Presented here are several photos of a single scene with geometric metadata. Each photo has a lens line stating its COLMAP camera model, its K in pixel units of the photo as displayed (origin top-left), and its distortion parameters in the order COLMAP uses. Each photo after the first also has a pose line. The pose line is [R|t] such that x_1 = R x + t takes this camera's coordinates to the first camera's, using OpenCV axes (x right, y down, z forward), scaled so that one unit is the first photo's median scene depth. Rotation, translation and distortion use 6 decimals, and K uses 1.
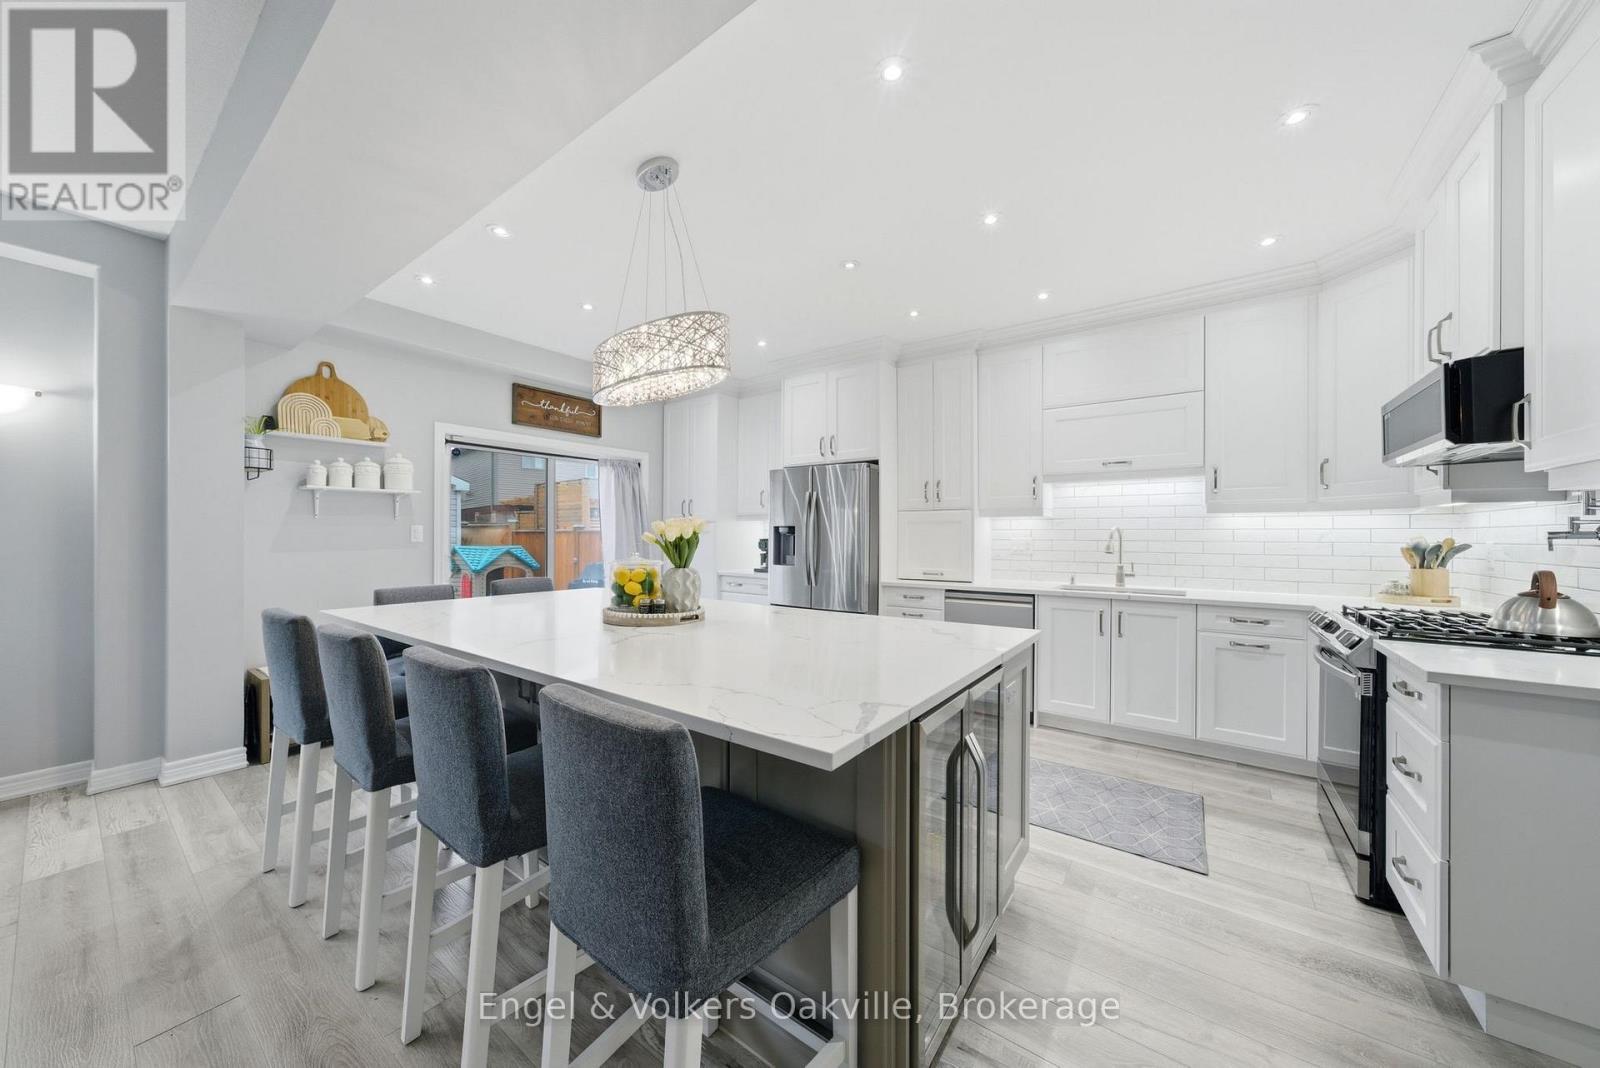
lens RADIAL K [[552.5, 0, 806.9], [0, 552.5, 529.8], [0, 0, 1]] dist [-0.000503, 0.000786]
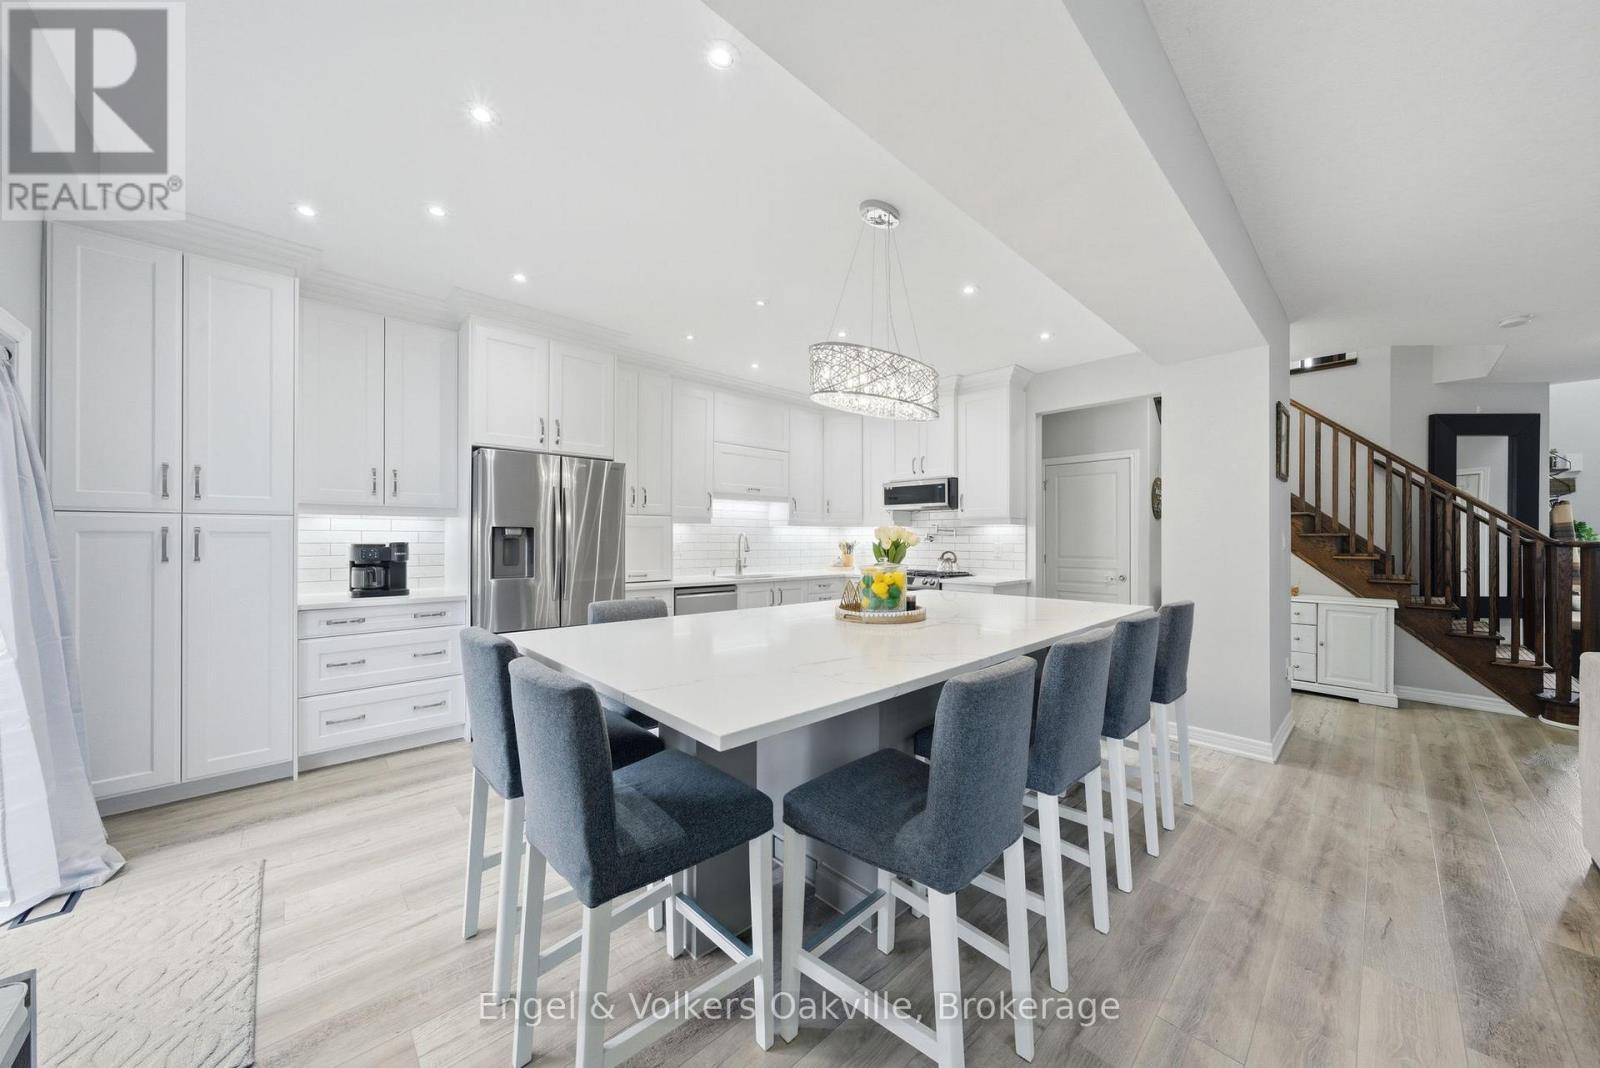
lens RADIAL K [[552.5, 0, 800.1], [0, 552.5, 538.1], [0, 0, 1]] dist [-0.000503, 0.000786]
pose [[0.196288, -0.002246, 0.980544, -0.817605], [-0.011171, 0.999927, 0.004526, -0.000527], [-0.980483, -0.011842, 0.196249, 0.551104]]
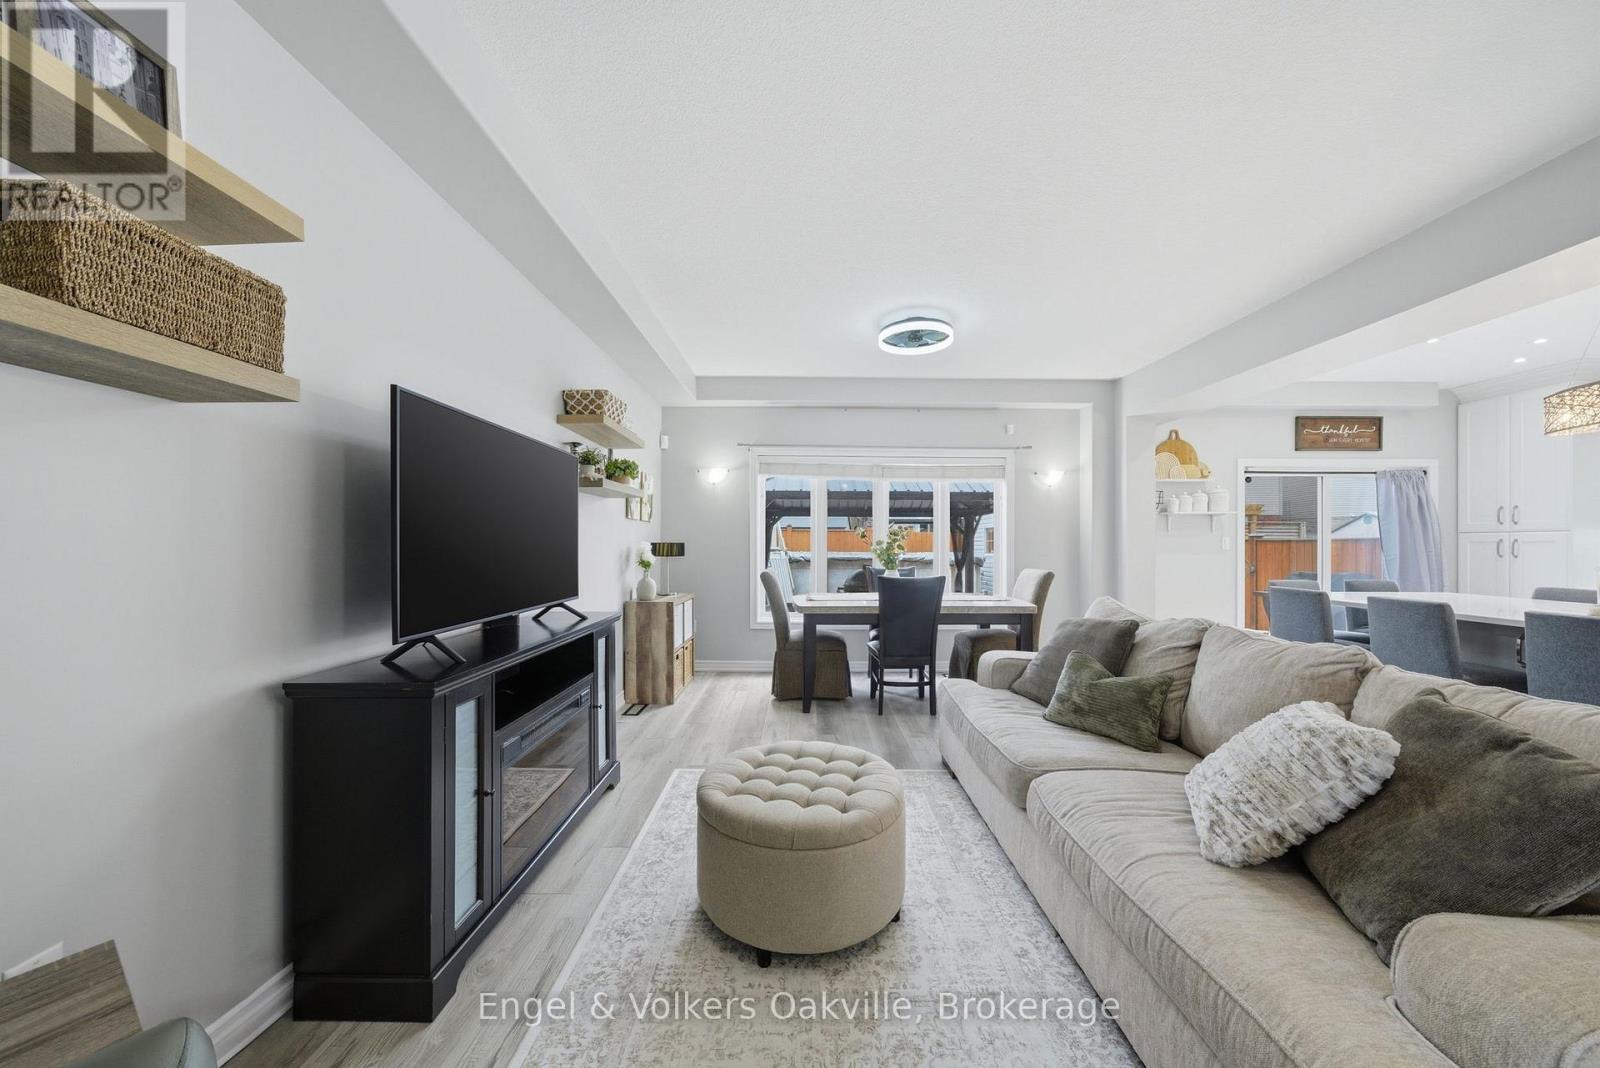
lens RADIAL K [[552.5, 0, 800.2], [0, 552.5, 533.2], [0, 0, 1]] dist [-0.000503, 0.000786]
pose [[0.580391, -0.008511, -0.814294, -0.223640], [0.004561, 0.999964, -0.007200, -0.014216], [0.814325, 0.000465, 0.580408, -0.656092]]
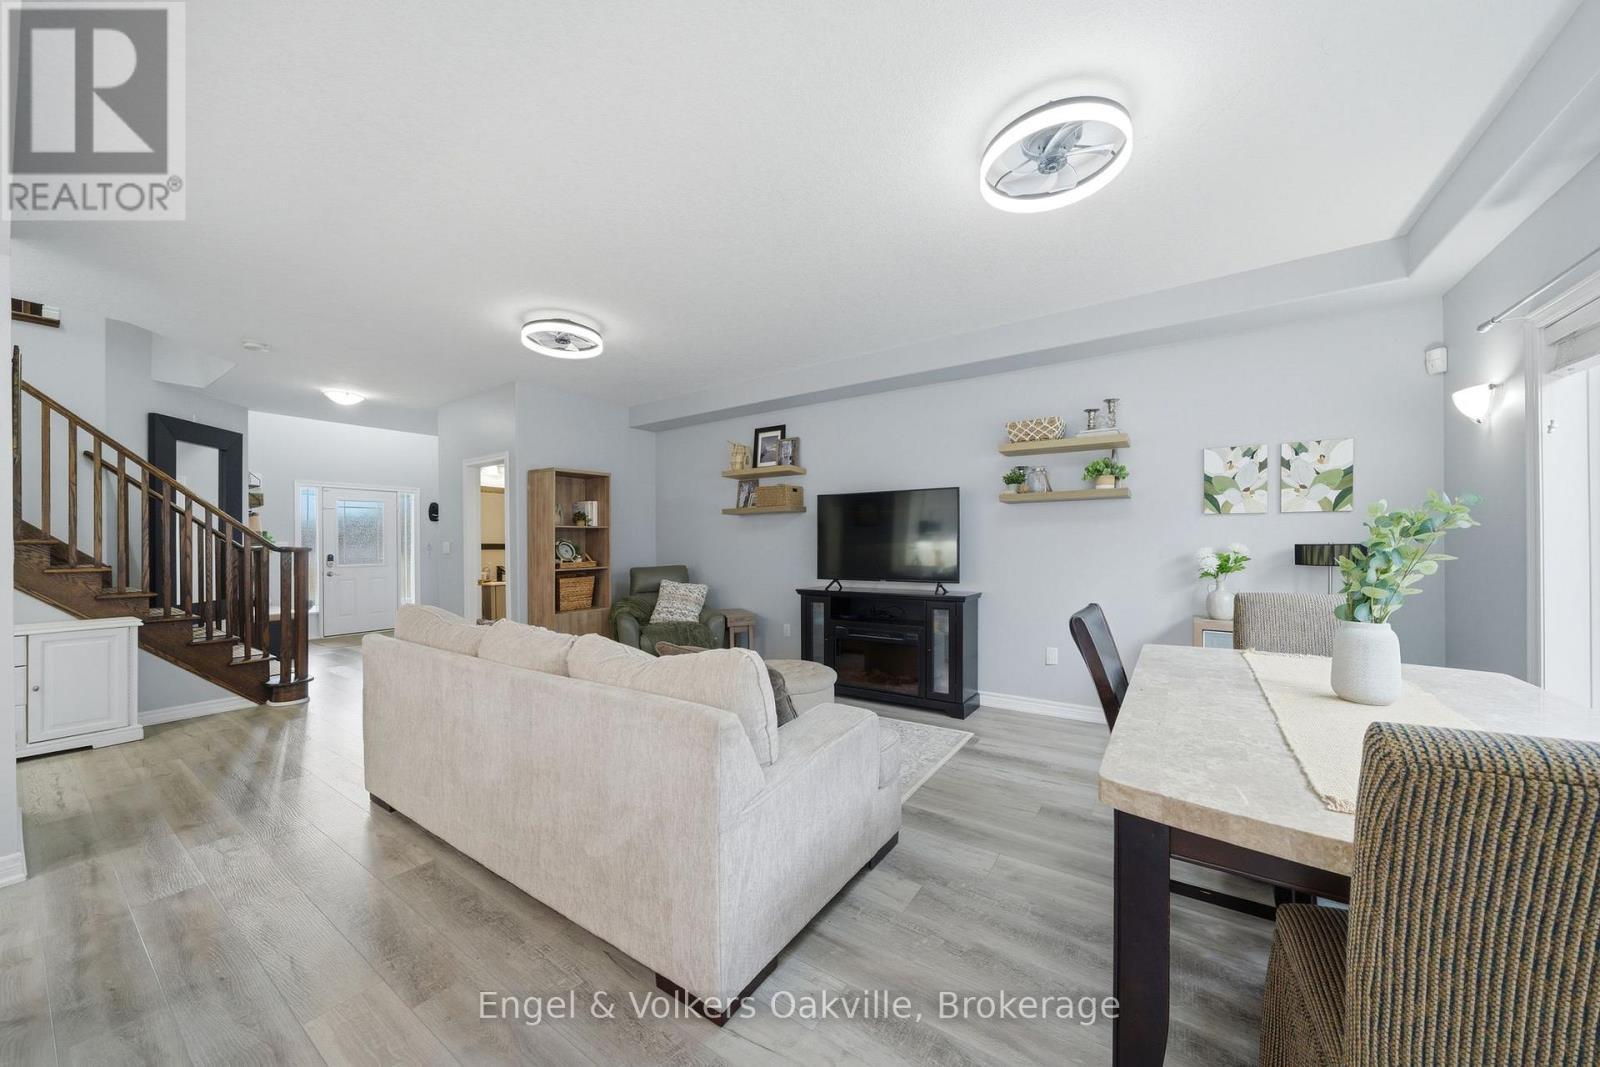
lens RADIAL K [[552.5, 0, 807.5], [0, 552.5, 543.2], [0, 0, 1]] dist [-0.000503, 0.000786]
pose [[-0.999755, 0.002968, -0.021923, -0.655167], [0.003146, 0.999962, -0.008080, -0.001638], [0.021898, -0.008147, -0.999727, 0.595155]]
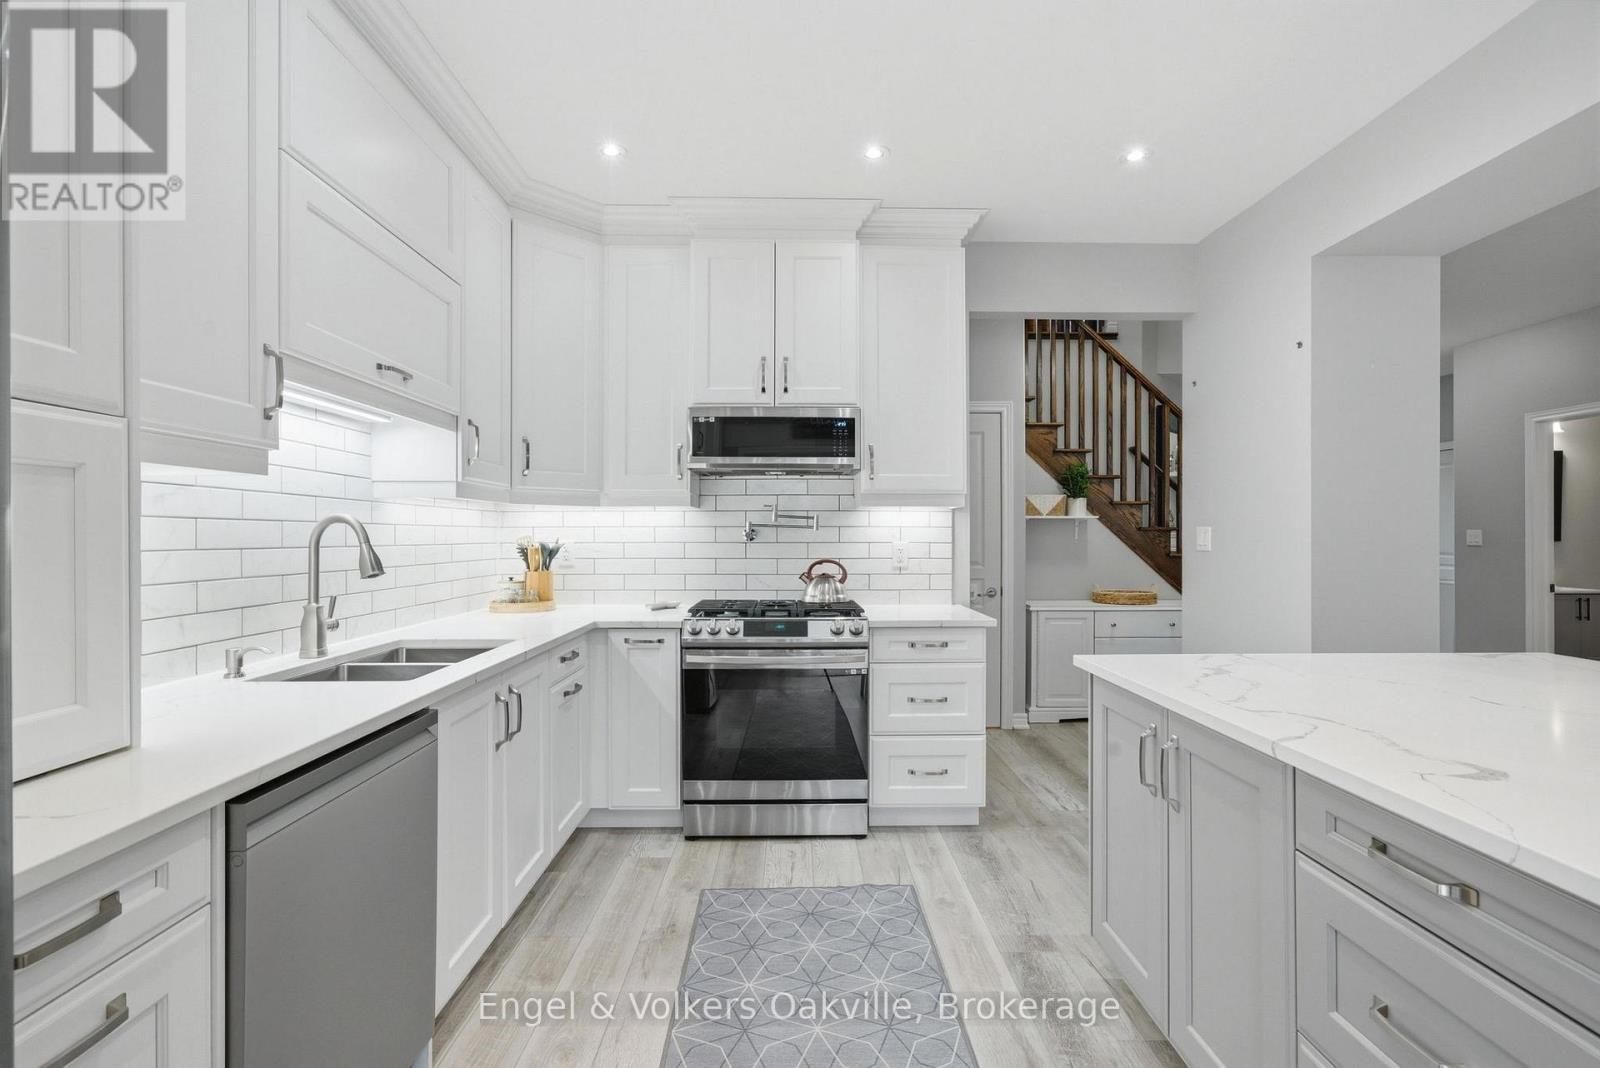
lens RADIAL K [[753.1, 0, 801.8], [0, 753.1, 535.7], [0, 0, 1]] dist [-0.000415, 0.000373]
pose [[-0.592289, -0.002974, 0.805720, -0.116992], [-0.009848, 0.999945, -0.003548, 0.008804], [-0.805665, -0.010036, -0.592286, 1.026269]]
